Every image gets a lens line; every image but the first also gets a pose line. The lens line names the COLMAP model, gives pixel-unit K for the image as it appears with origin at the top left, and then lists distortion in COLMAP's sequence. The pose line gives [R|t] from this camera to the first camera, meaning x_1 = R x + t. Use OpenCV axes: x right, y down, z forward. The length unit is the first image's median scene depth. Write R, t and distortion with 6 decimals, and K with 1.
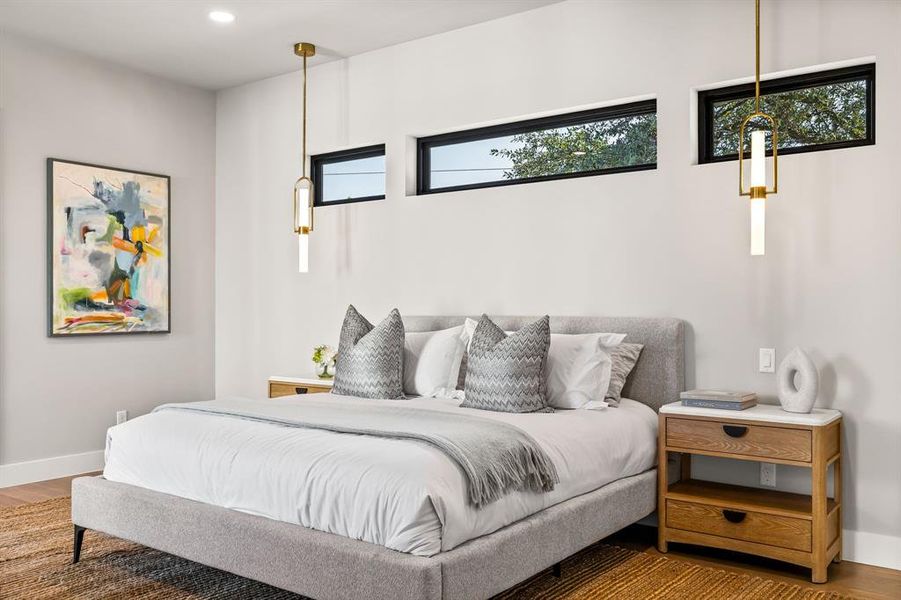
lens RADIAL K [[796.5, 0, 450.5], [0, 796.5, 300.0], [0, 0, 1]] dist [0.003937, 0.000875]
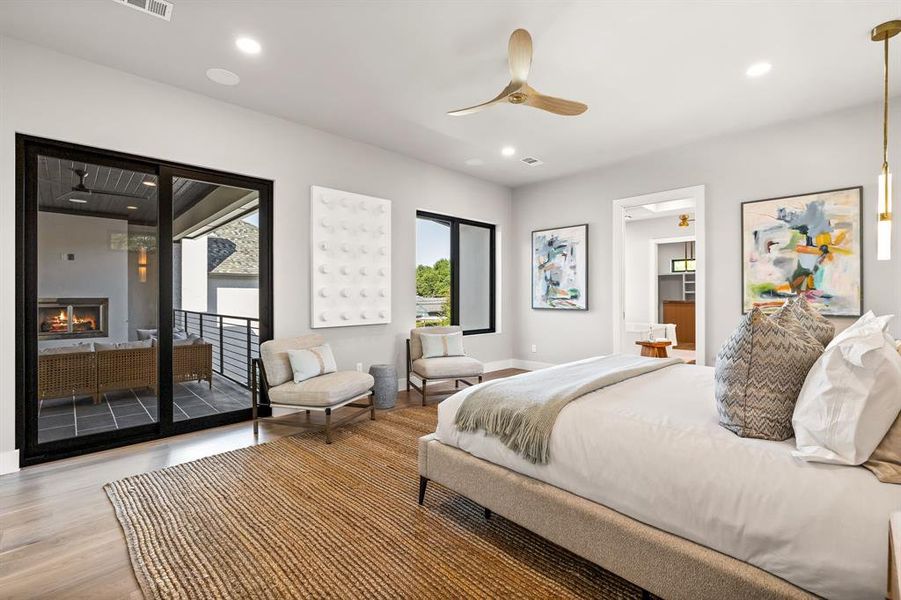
lens RADIAL K [[399.4, 0, 450.5], [0, 399.4, 300.0], [0, 0, 1]] dist [0.002068, 0.000318]
pose [[-0.168790, 0.010767, -0.985593, 0.367573], [0.008808, 0.999917, 0.009415, 0.004335], [0.985613, -0.007092, -0.168871, 0.527283]]
